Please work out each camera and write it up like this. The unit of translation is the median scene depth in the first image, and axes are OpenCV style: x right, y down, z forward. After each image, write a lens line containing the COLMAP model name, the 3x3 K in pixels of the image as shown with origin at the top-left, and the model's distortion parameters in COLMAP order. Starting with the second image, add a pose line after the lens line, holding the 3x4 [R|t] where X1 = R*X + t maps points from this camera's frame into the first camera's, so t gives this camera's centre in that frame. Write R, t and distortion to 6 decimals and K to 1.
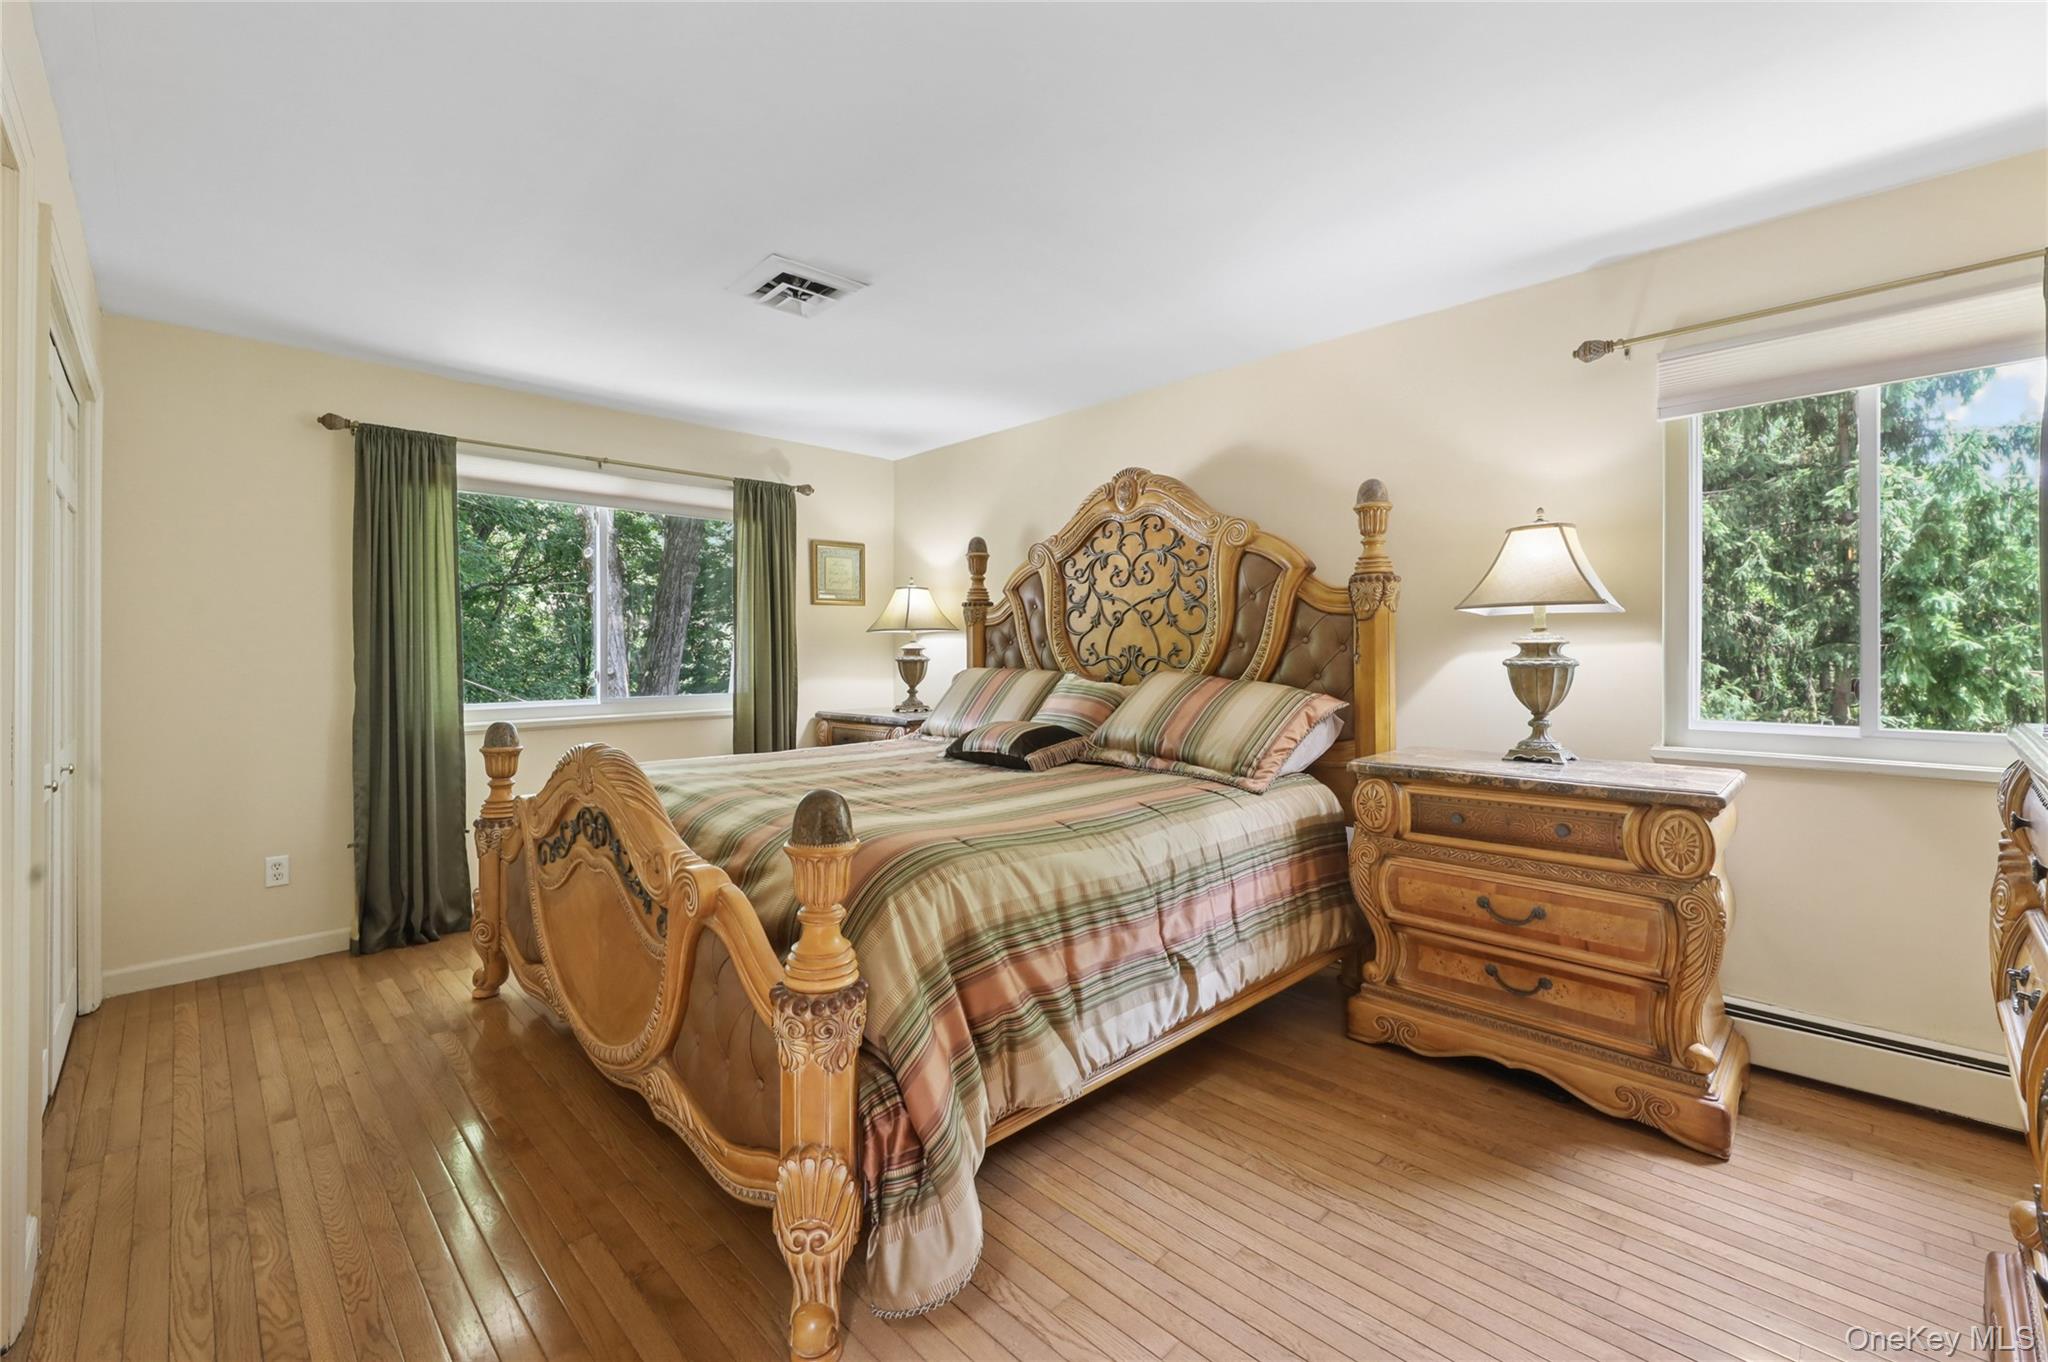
lens RADIAL K [[828.6, 0, 1066.8], [0, 828.6, 661.6], [0, 0, 1]] dist [0.000618, -0.000070]
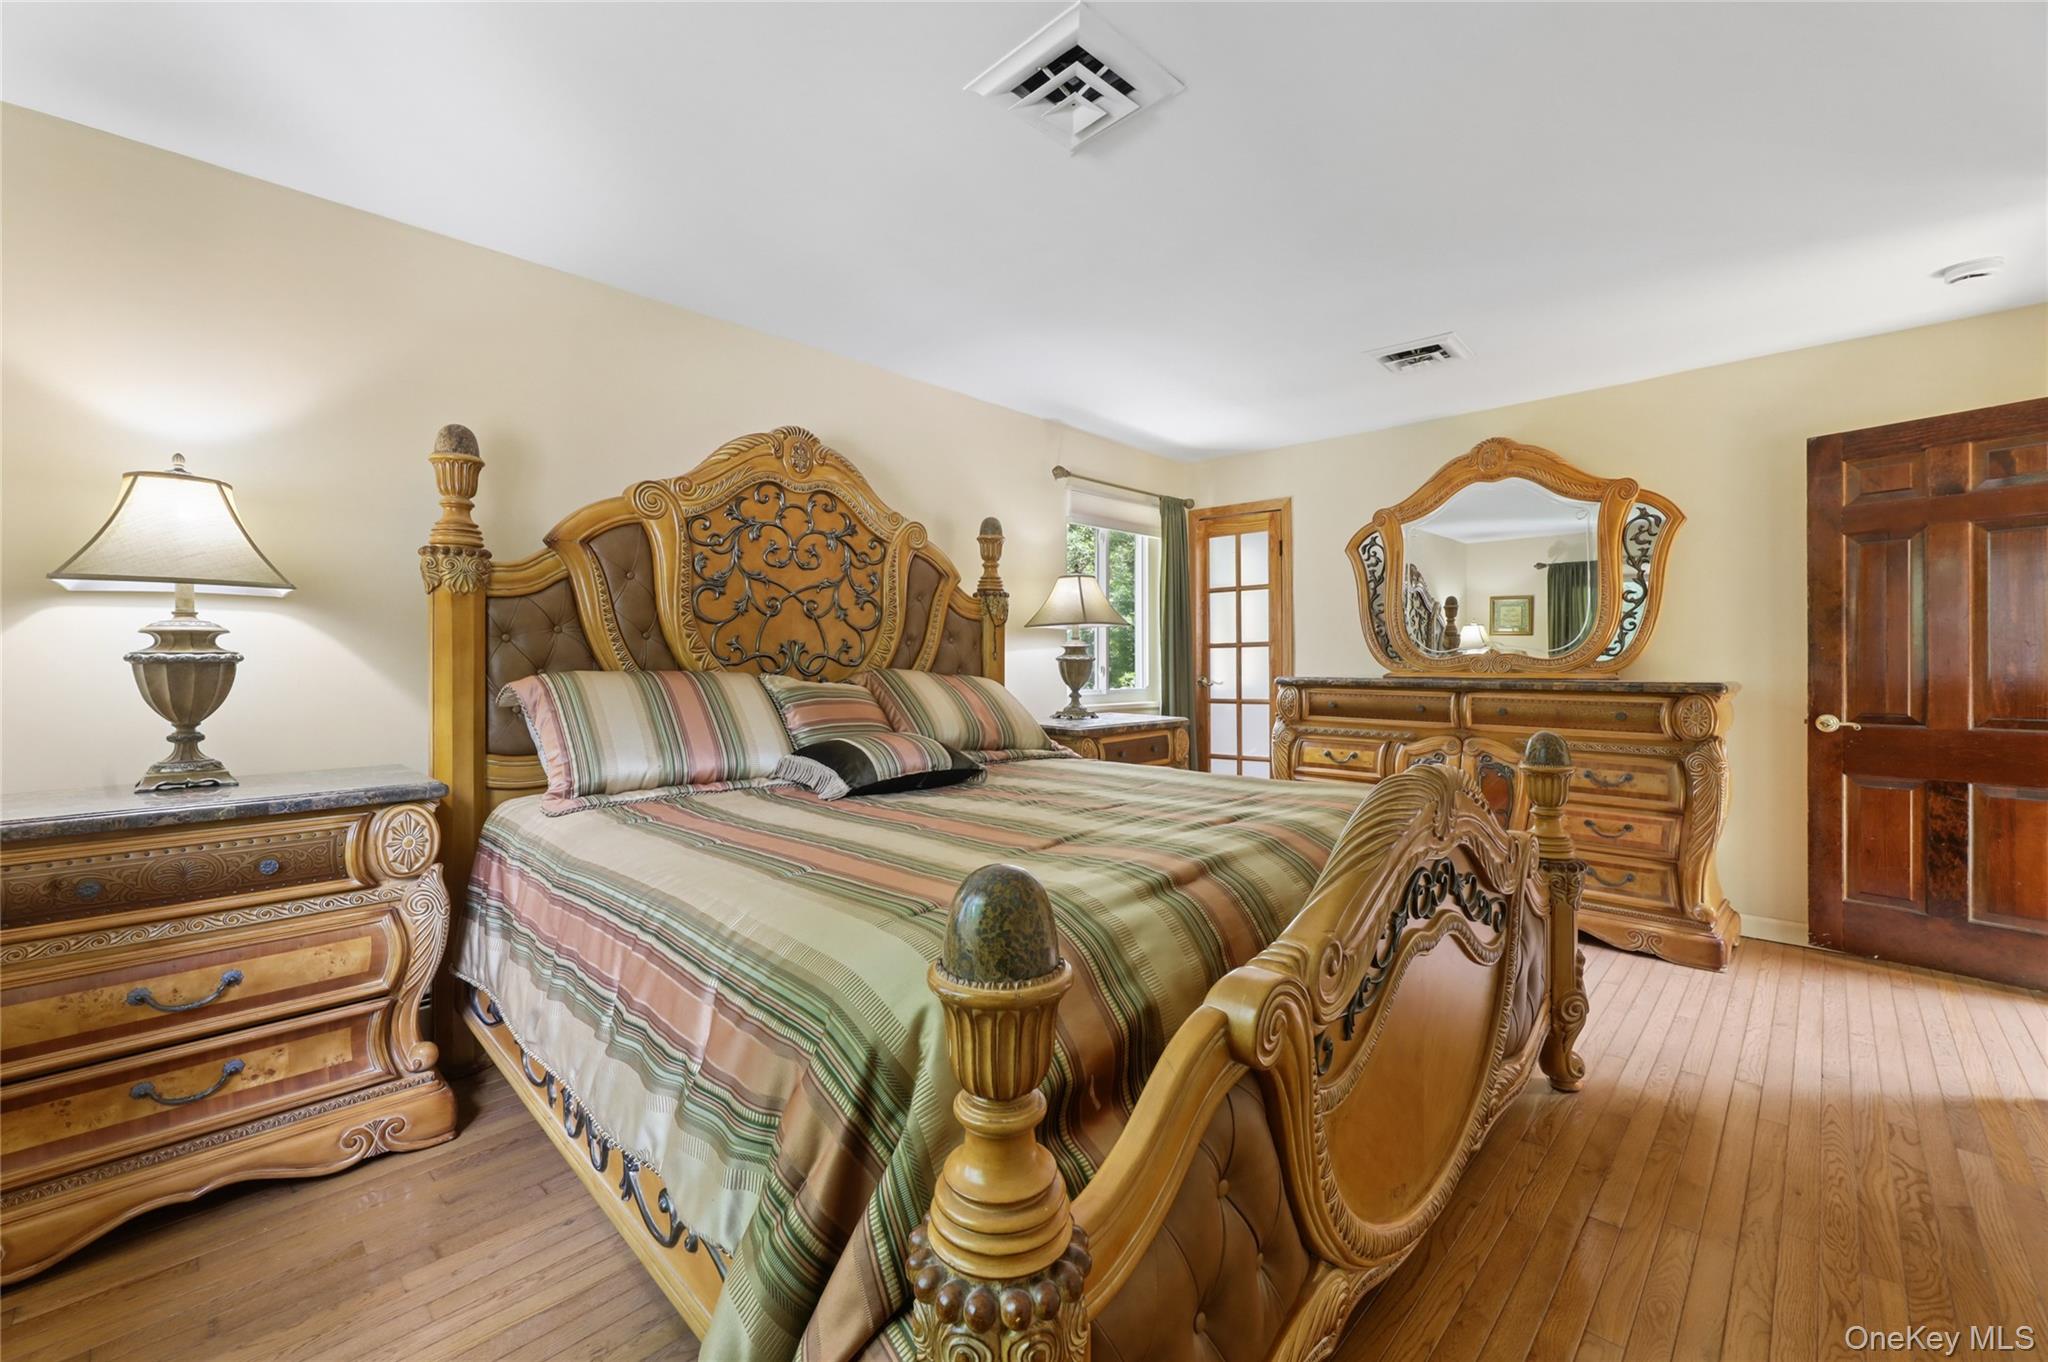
lens RADIAL K [[828.6, 0, 1066.8], [0, 828.6, 661.6], [0, 0, 1]] dist [0.000618, -0.000070]
pose [[-0.012925, -0.009895, 0.999868, -0.775346], [0.000763, 0.999951, 0.009906, -0.006305], [-0.999916, 0.000891, -0.012917, 0.745542]]
